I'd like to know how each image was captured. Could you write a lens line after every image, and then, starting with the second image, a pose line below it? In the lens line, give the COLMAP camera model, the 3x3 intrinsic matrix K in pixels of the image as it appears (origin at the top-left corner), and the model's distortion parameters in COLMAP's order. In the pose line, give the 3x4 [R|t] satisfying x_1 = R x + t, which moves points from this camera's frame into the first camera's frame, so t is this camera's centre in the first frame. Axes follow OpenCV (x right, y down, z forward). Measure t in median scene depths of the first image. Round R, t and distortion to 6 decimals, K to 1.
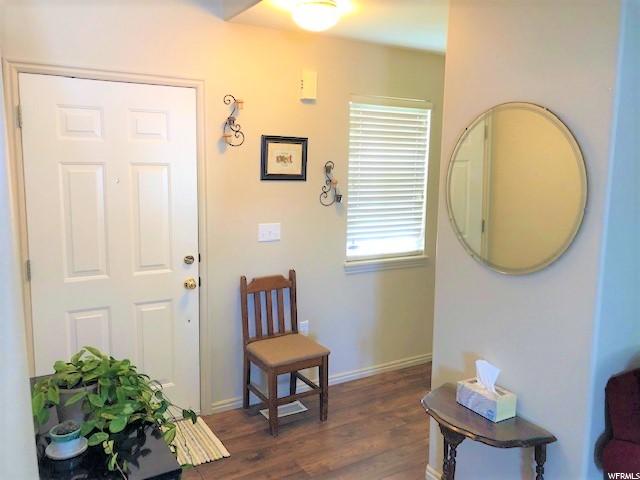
lens RADIAL K [[535.0, 0, 320.5], [0, 535.0, 242.2], [0, 0, 1]] dist [0.009228, -0.030706]
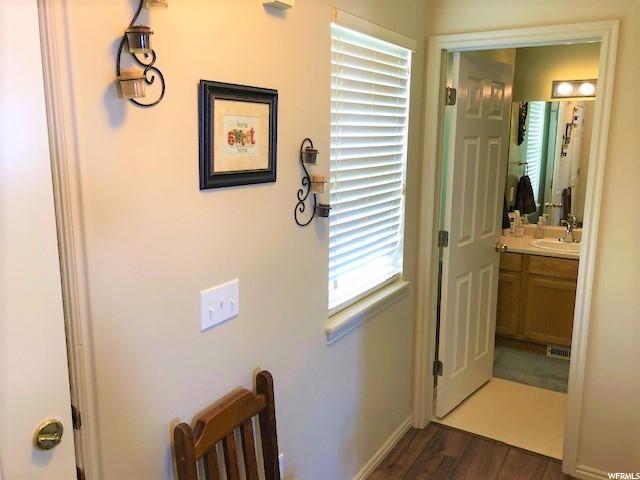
lens RADIAL K [[535.0, 0, 319.5], [0, 535.0, 234.4], [0, 0, 1]] dist [0.009228, -0.030706]
pose [[0.891842, -0.085097, 0.444270, -0.207890], [0.056336, 0.995394, 0.077570, -0.102905], [-0.448824, -0.044152, 0.892529, 0.554043]]
